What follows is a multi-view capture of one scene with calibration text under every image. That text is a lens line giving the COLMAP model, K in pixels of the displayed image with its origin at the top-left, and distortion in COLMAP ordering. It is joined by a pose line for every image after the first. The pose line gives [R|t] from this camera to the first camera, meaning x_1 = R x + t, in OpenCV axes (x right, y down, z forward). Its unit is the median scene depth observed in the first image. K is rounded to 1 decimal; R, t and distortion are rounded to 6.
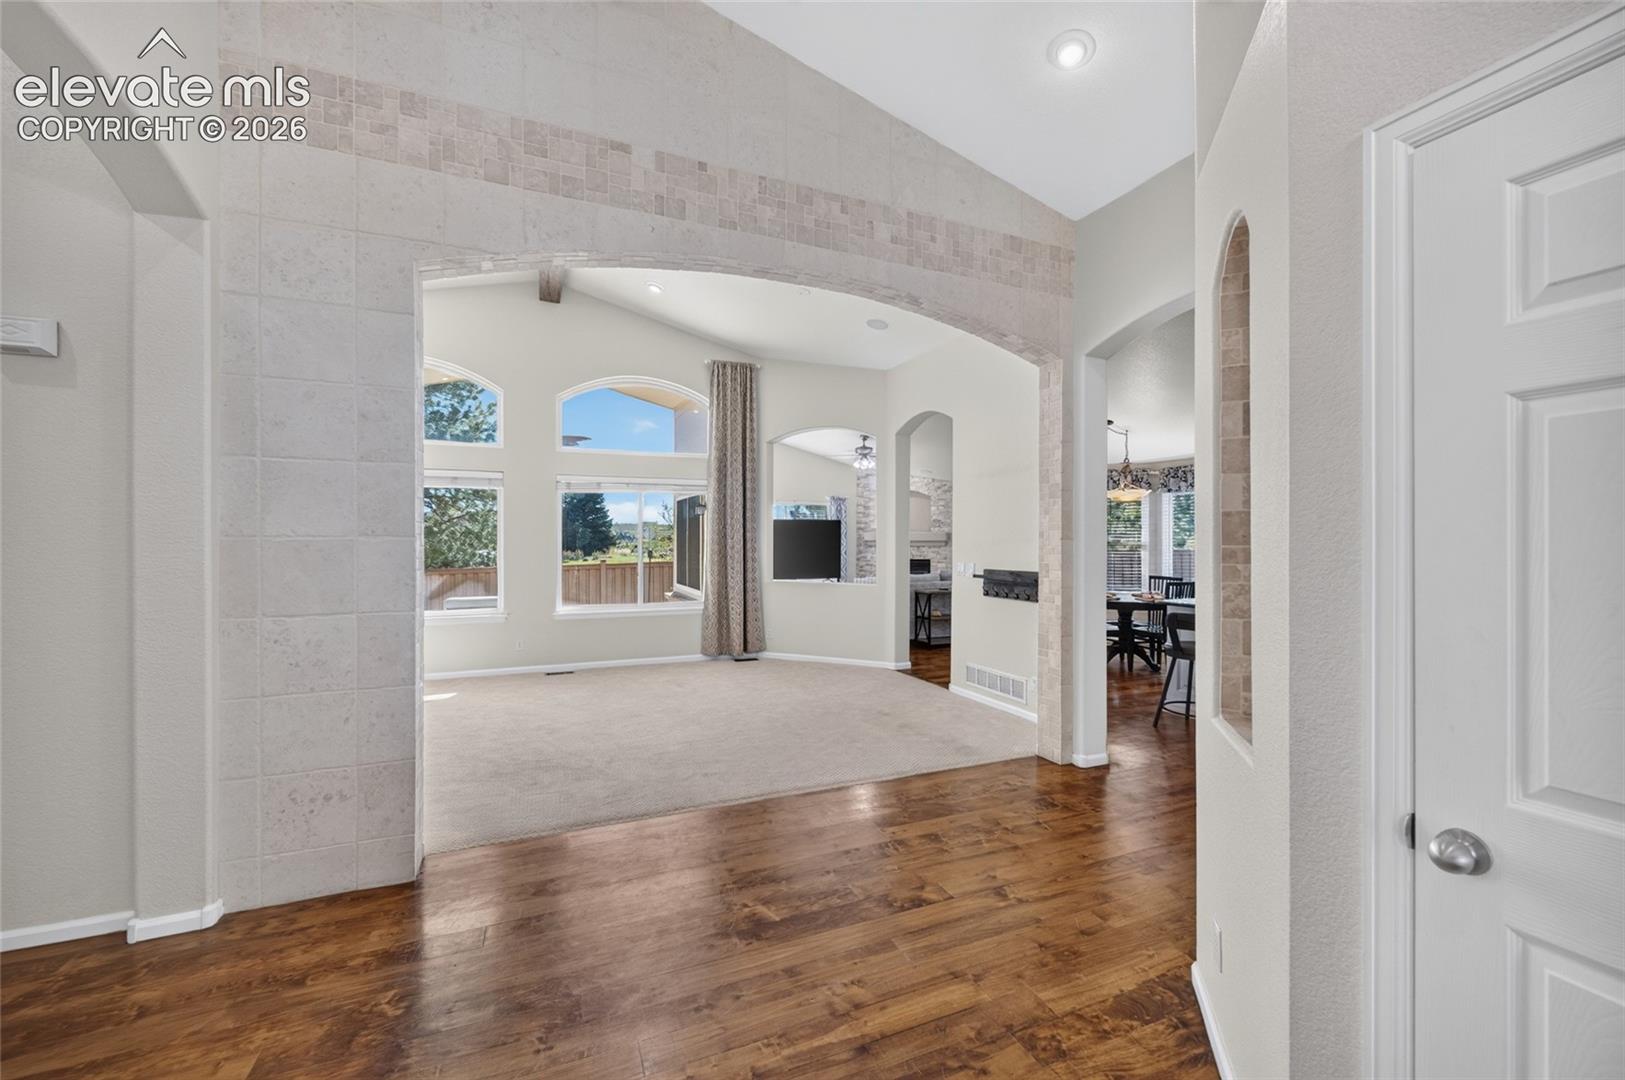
lens RADIAL K [[648.0, 0, 814.4], [0, 648.0, 534.2], [0, 0, 1]] dist [0.001424, -0.000438]
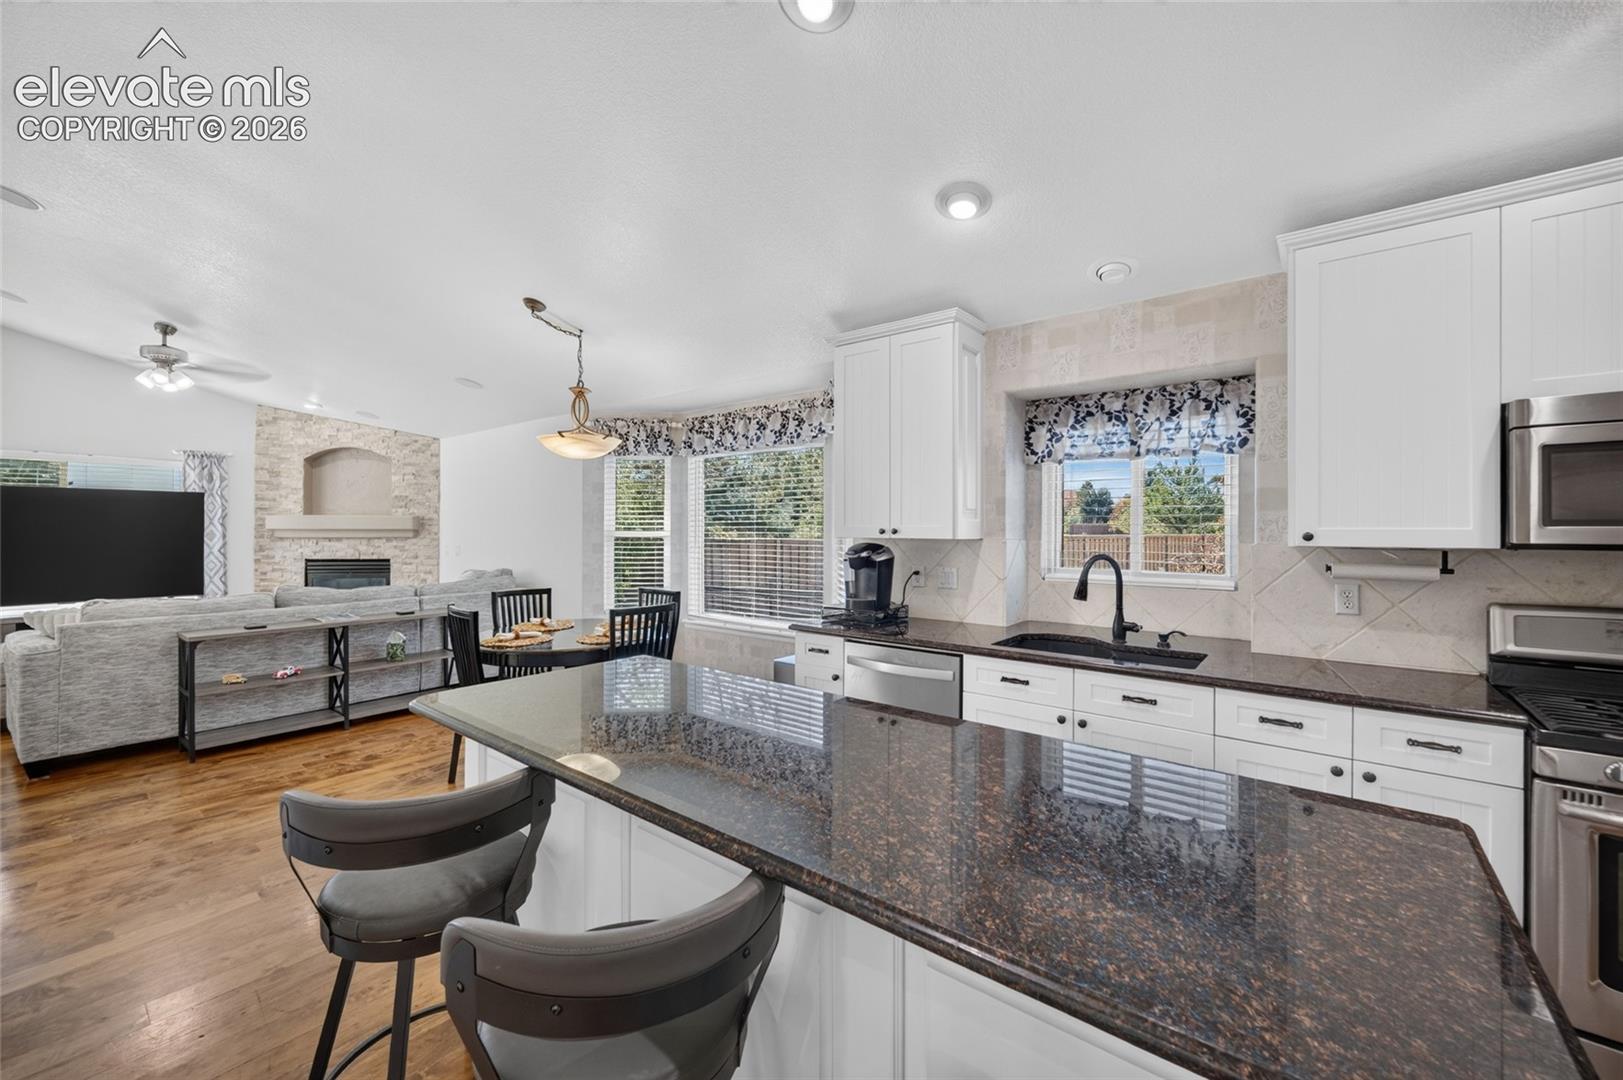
lens RADIAL K [[647.2, 0, 813.4], [0, 647.2, 534.2], [0, 0, 1]] dist [0.001424, -0.000438]
pose [[0.883132, -0.005175, 0.469096, 0.247929], [-0.003611, 0.999835, 0.017829, 0.002184], [-0.469111, -0.017439, 0.882967, 0.259476]]
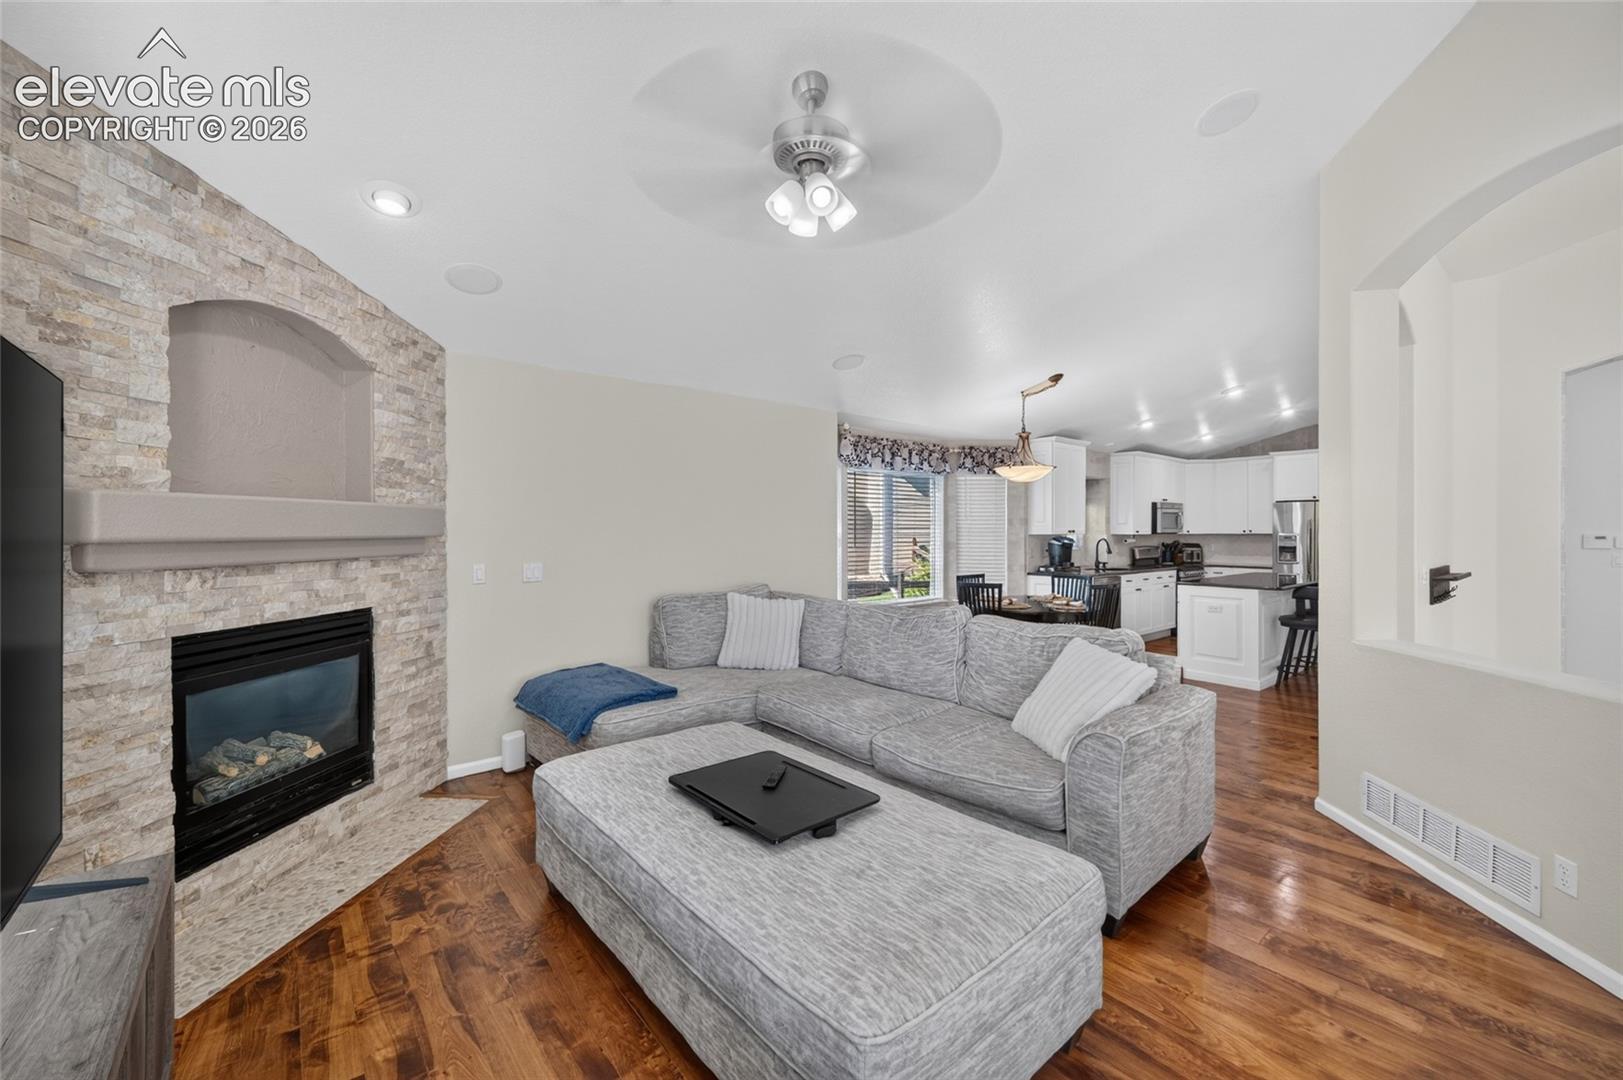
lens RADIAL K [[647.2, 0, 813.4], [0, 647.2, 534.2], [0, 0, 1]] dist [0.001424, -0.000438]
pose [[-0.286067, -0.009594, 0.958161, -0.124502], [-0.007721, 0.999940, 0.007707, 0.005791], [-0.958178, -0.005194, -0.286124, 0.911463]]
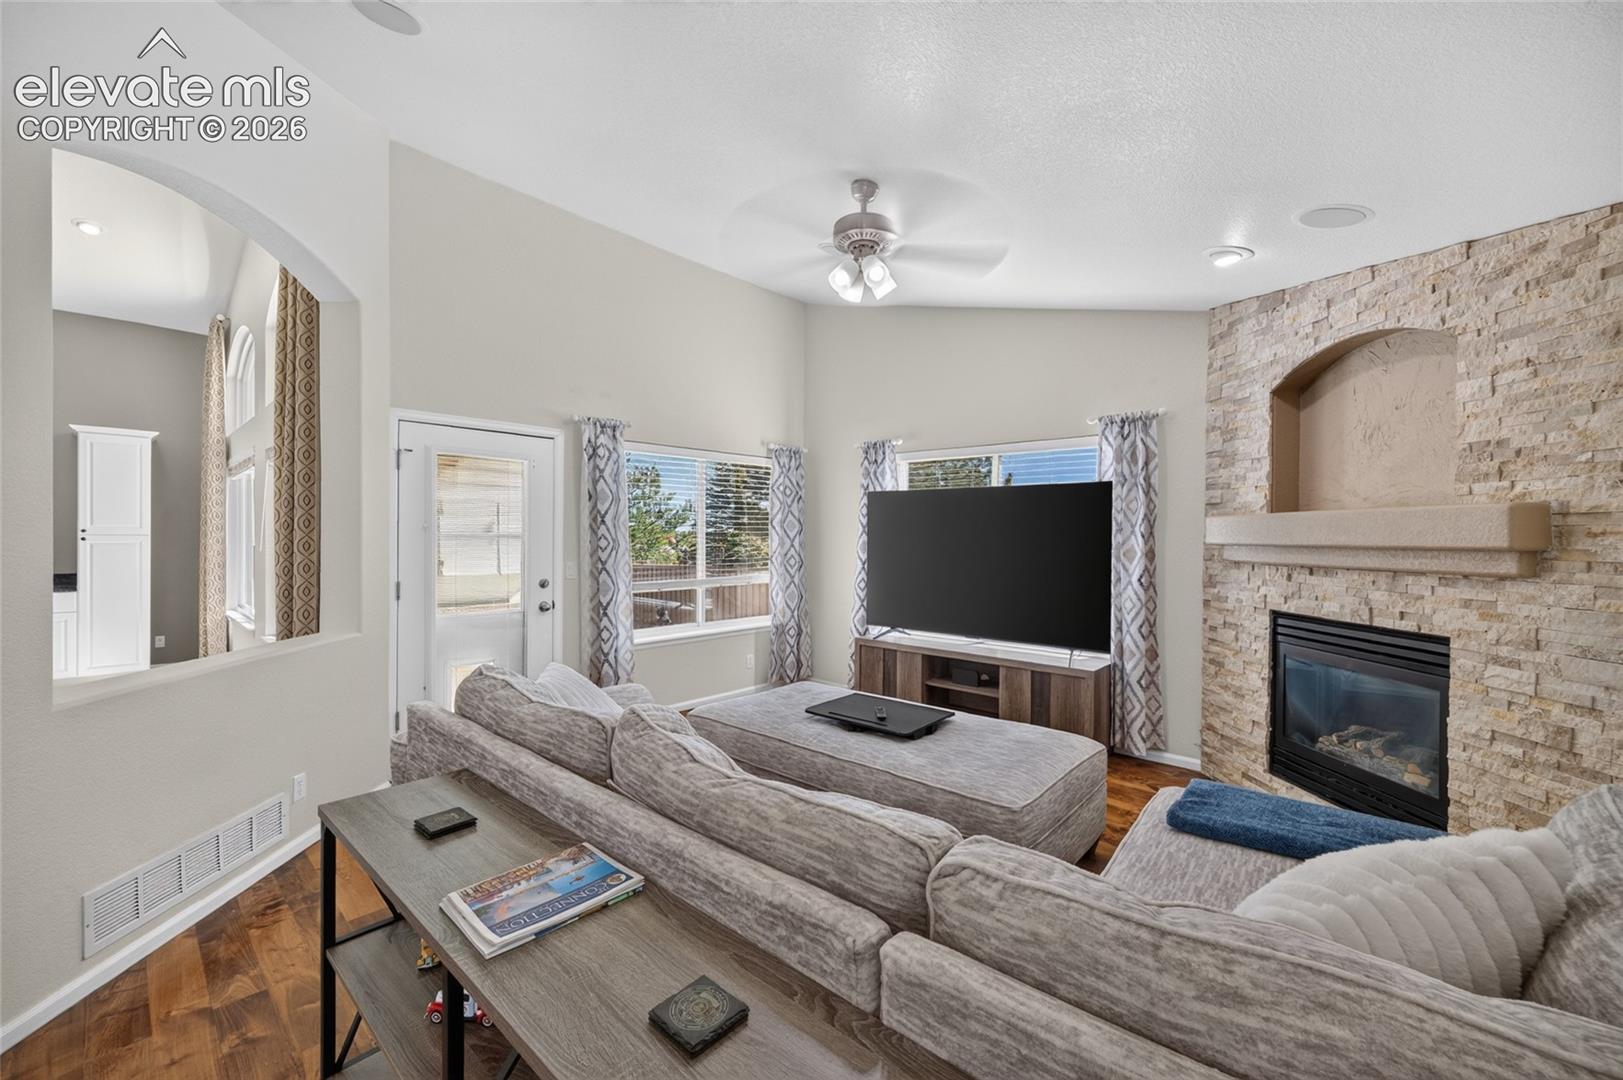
lens RADIAL K [[647.2, 0, 813.4], [0, 647.2, 534.2], [0, 0, 1]] dist [0.001424, -0.000438]
pose [[0.416919, -0.002676, -0.908940, 0.283396], [0.001070, 0.999996, -0.002453, 0.006073], [0.908943, 0.000050, 0.416920, 0.735231]]
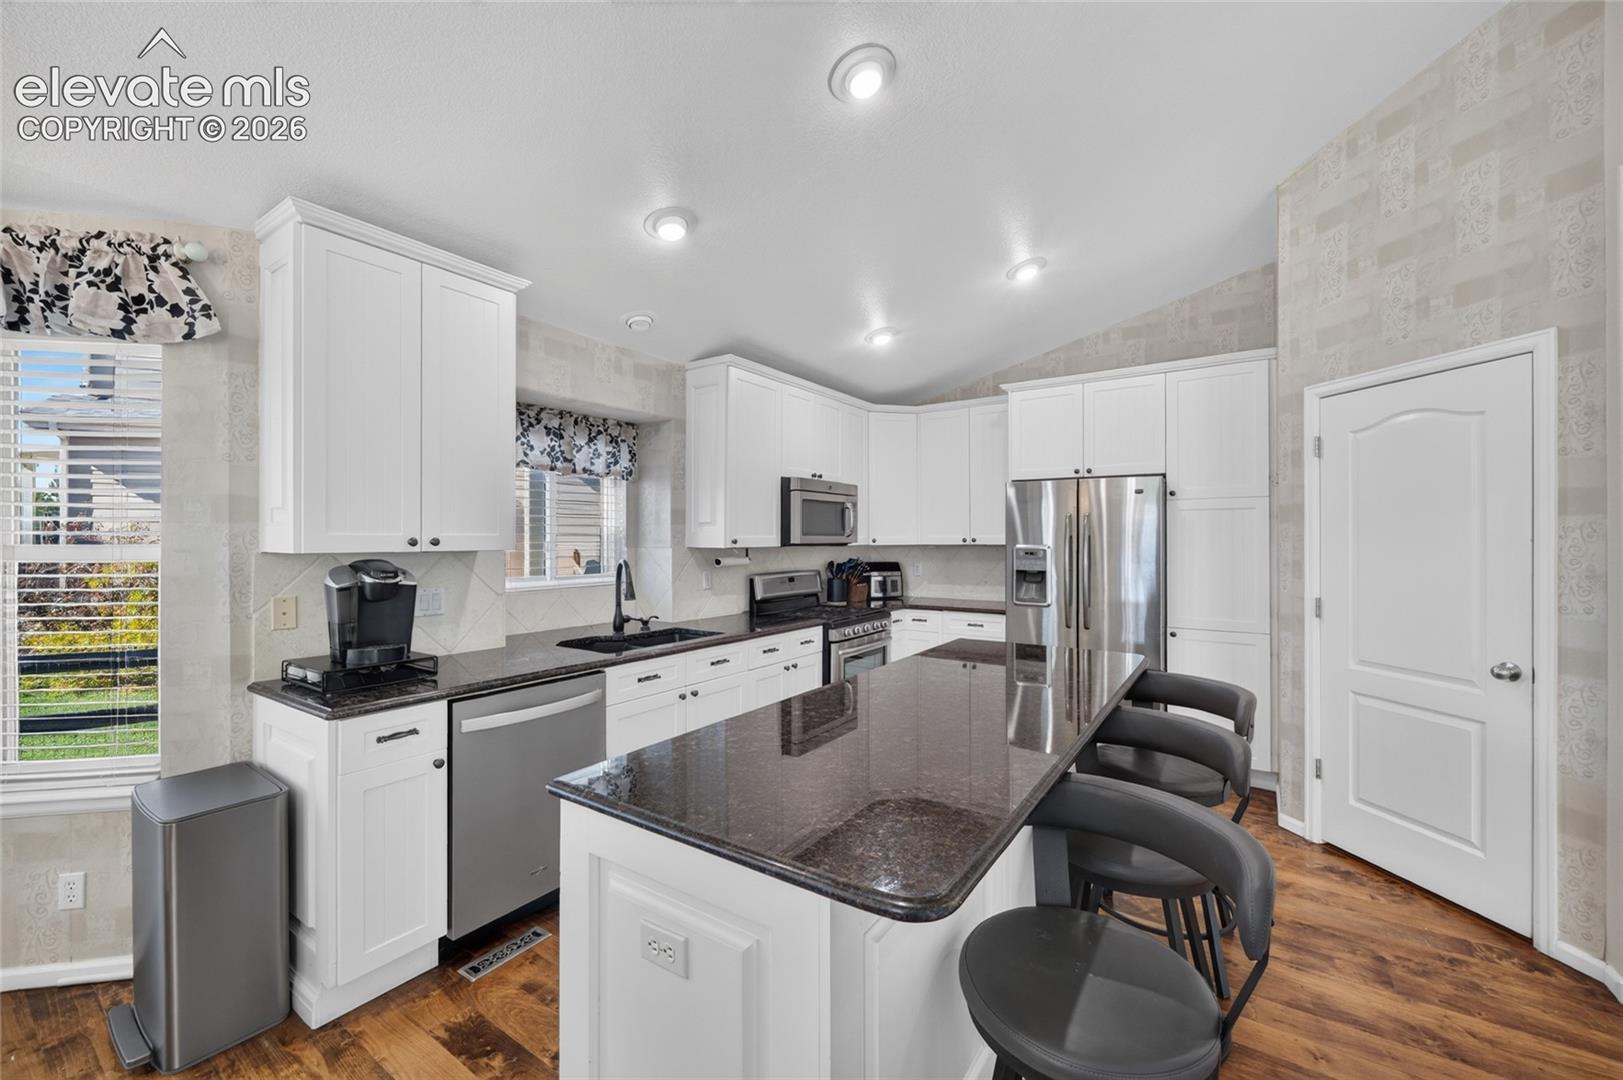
lens RADIAL K [[655.2, 0, 811.5], [0, 655.2, 540.0], [0, 0, 1]] dist [-0.000411, -0.000251]
pose [[-0.545784, -0.006179, 0.837903, 0.177206], [-0.008138, 0.999965, 0.002073, 0.003952], [-0.837886, -0.005687, -0.545815, 0.499840]]
